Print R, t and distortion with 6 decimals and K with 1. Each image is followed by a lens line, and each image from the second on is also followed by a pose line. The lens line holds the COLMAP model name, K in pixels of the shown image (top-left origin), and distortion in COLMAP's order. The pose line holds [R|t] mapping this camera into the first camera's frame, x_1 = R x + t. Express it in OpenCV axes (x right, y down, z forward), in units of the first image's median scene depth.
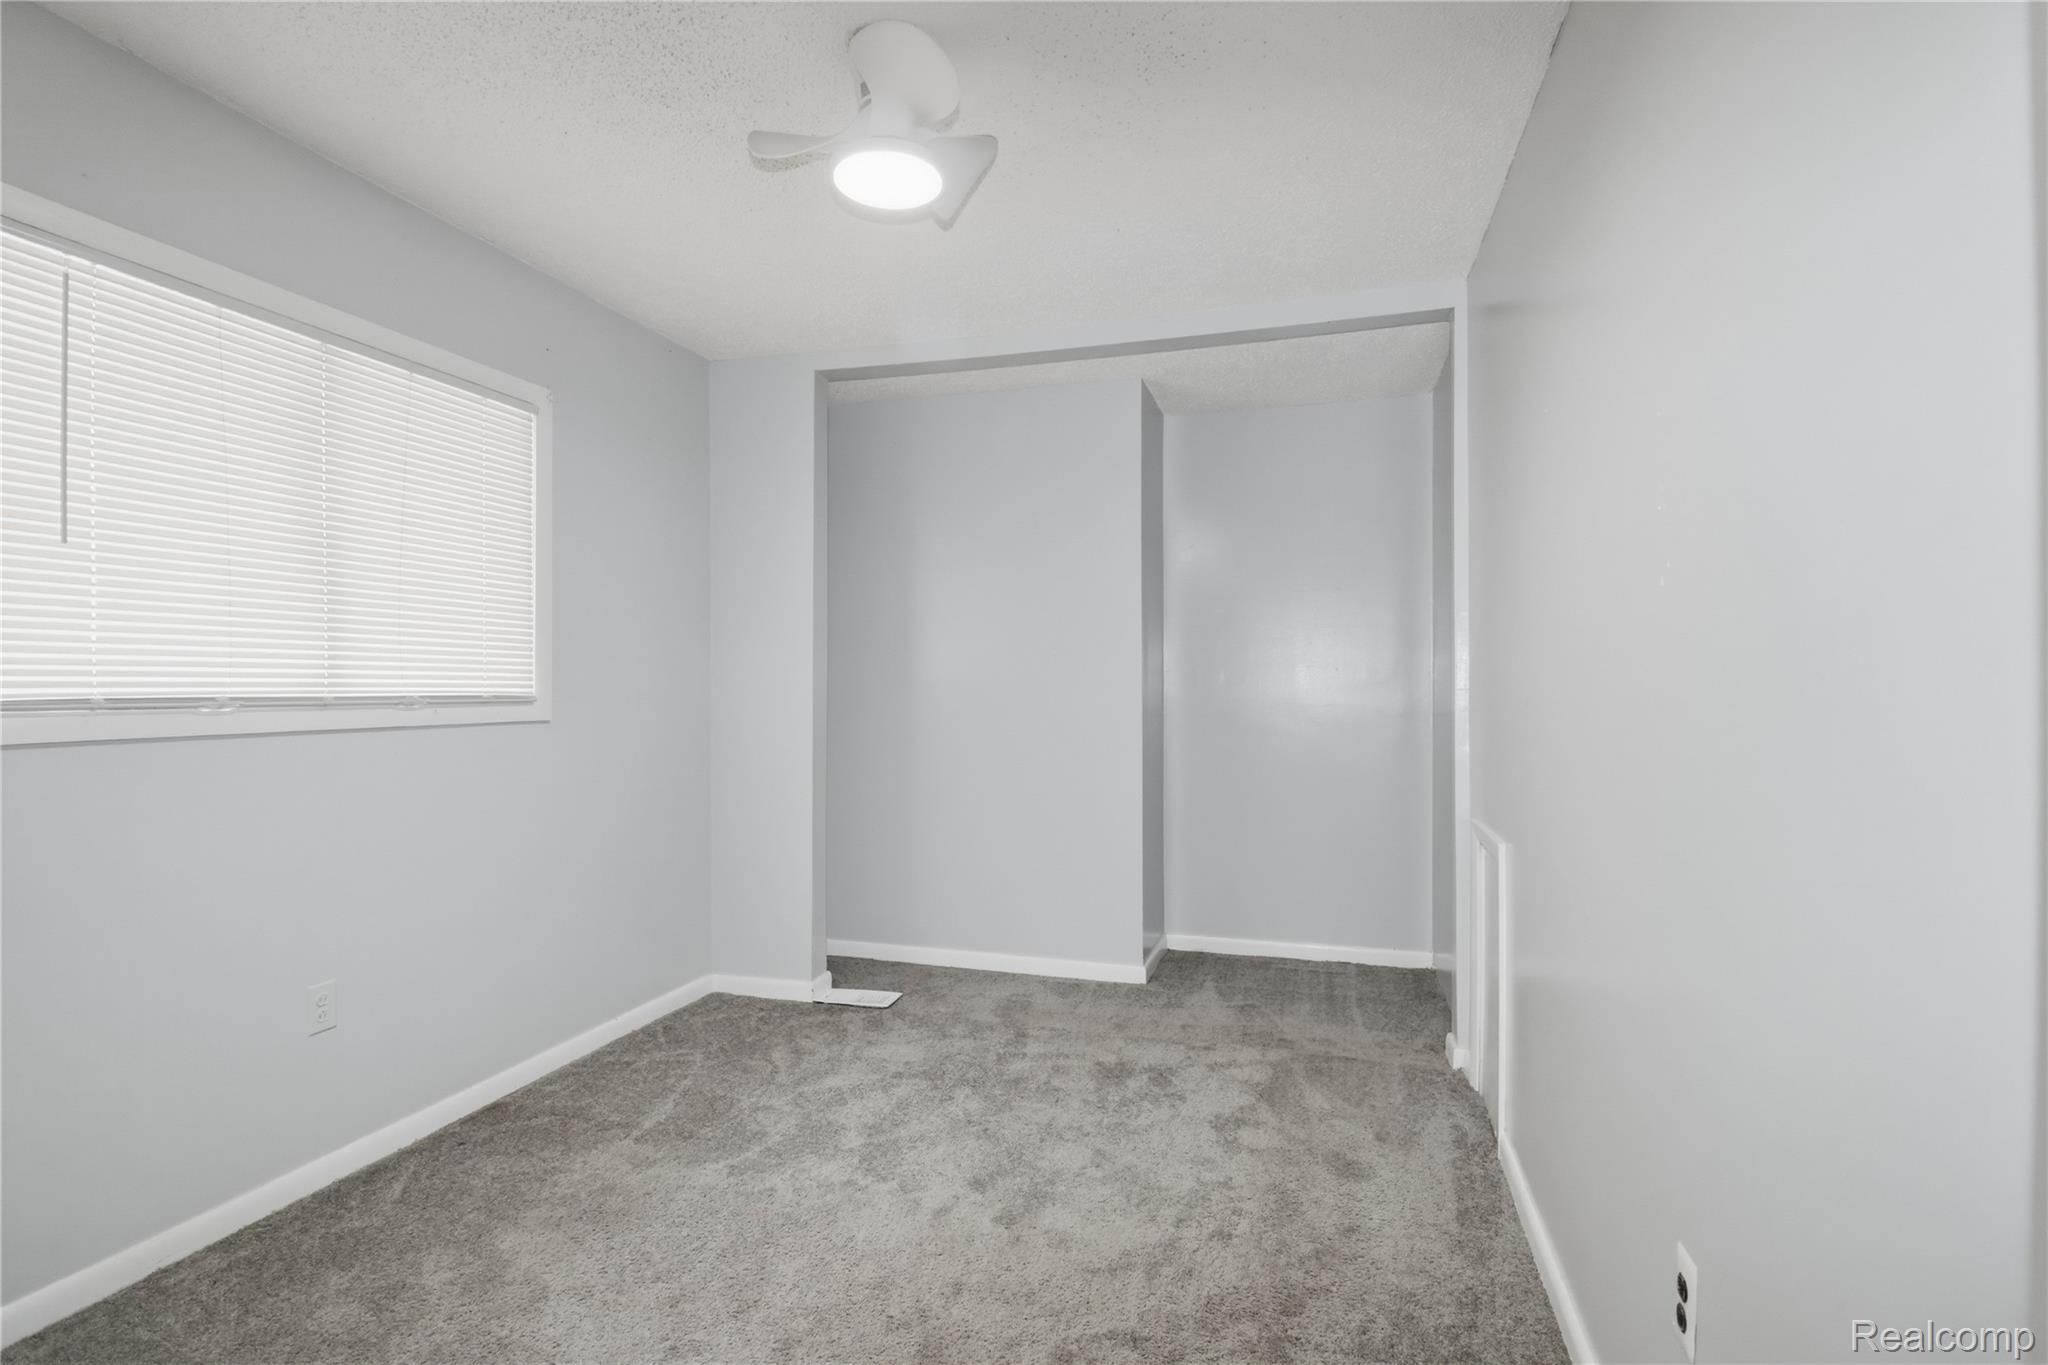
lens RADIAL K [[969.2, 0, 1024.0], [0, 969.2, 682.5], [0, 0, 1]] dist [0.000510, -0.015171]
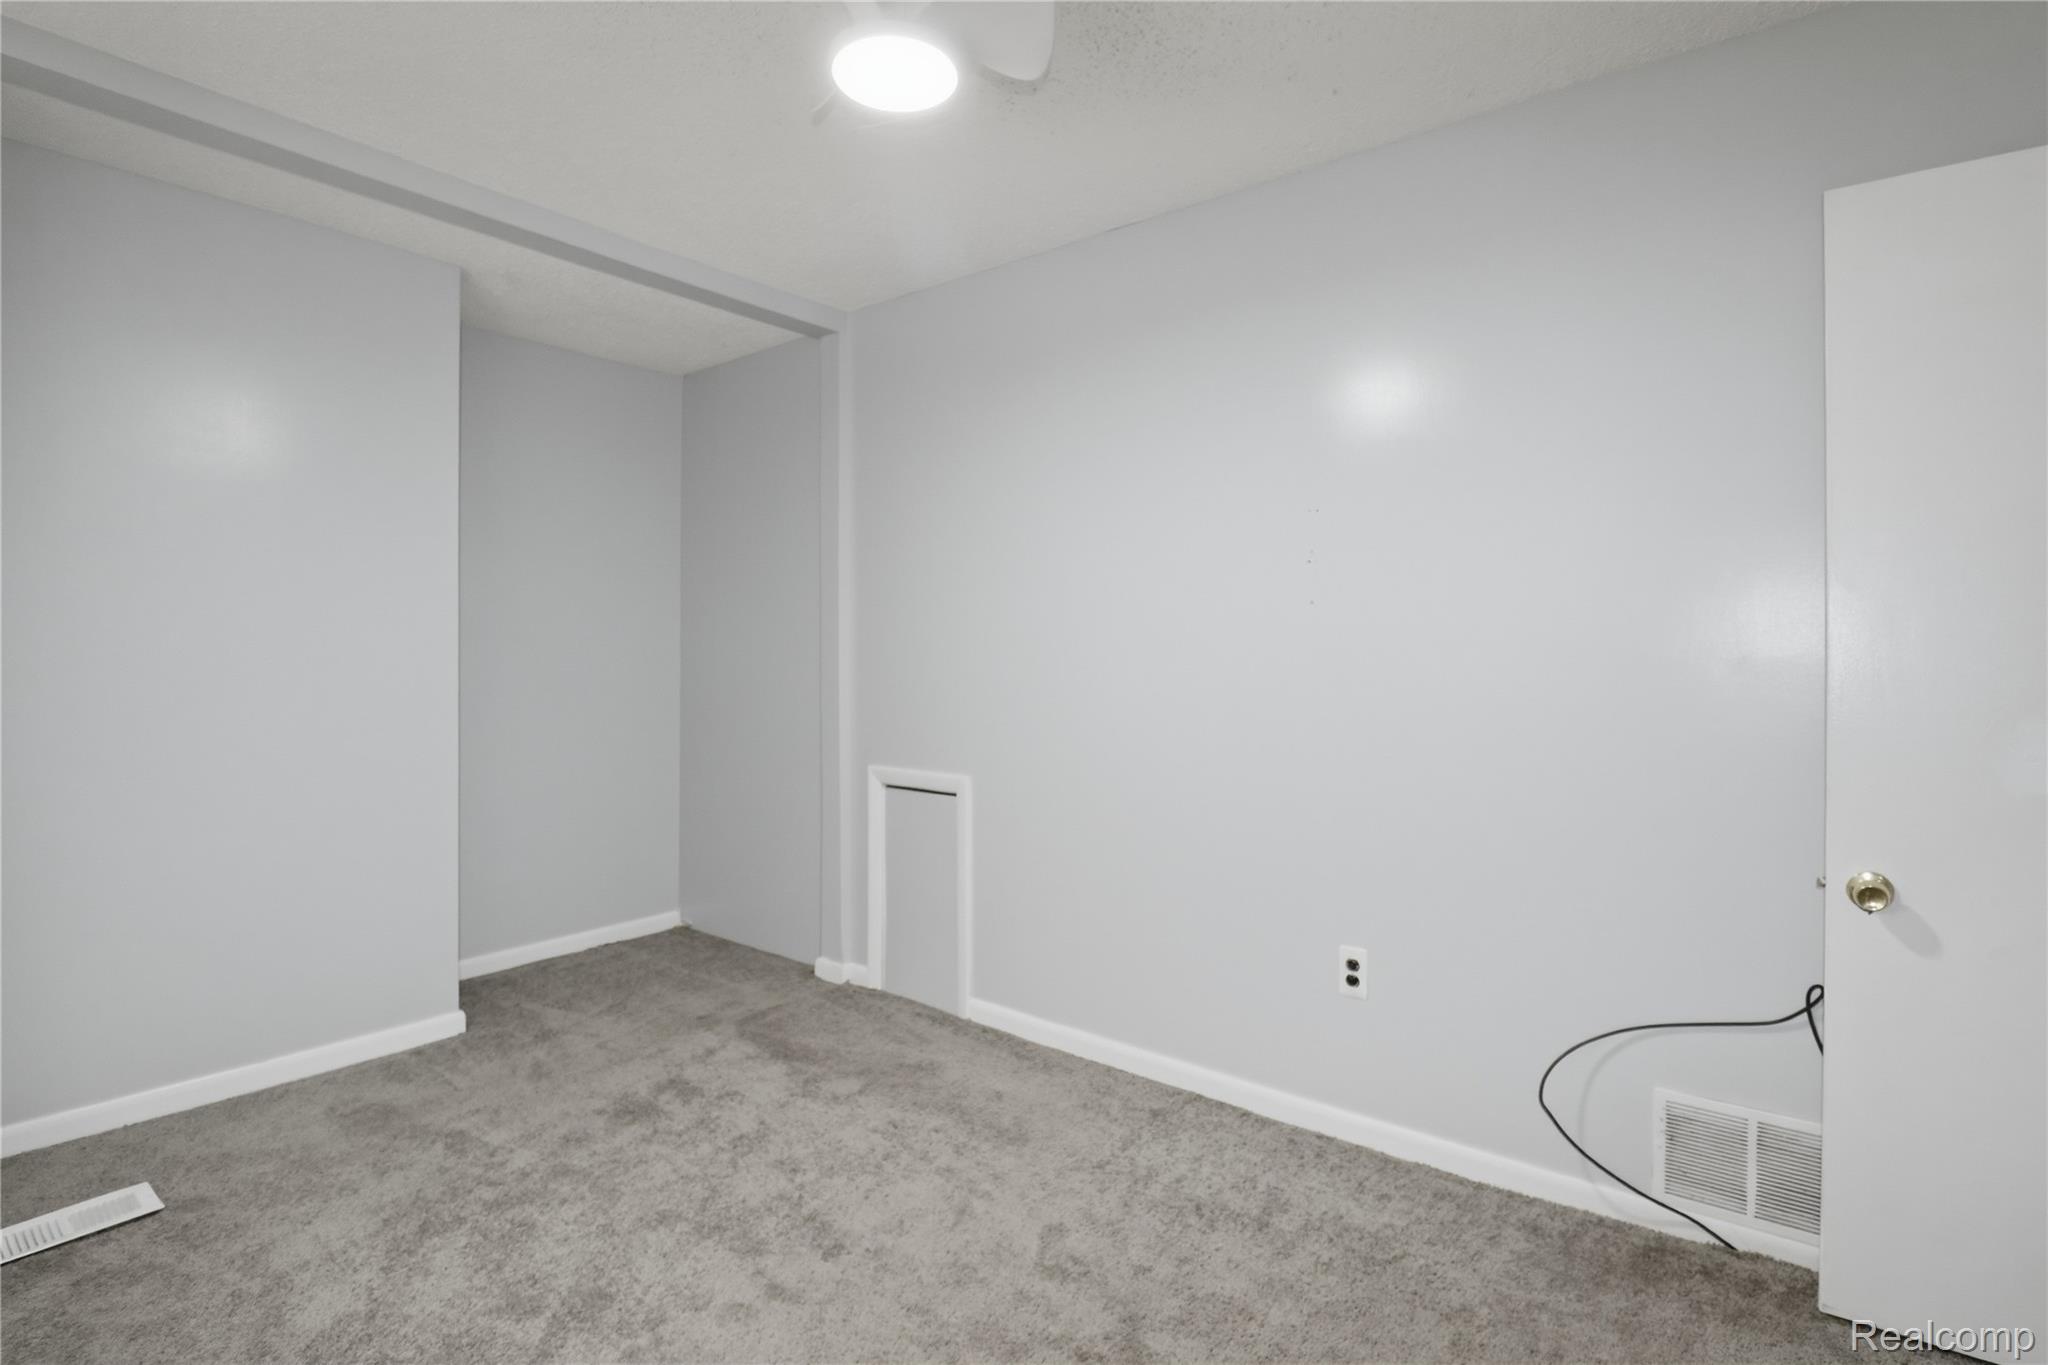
lens RADIAL K [[989.5, 0, 1012.8], [0, 989.5, 642.2], [0, 0, 1]] dist [0.002919, -0.014792]
pose [[0.372595, 0.010581, 0.927934, -0.538950], [-0.003118, 0.999944, -0.010150, 0.000760], [-0.927989, 0.000889, 0.372607, 0.335307]]
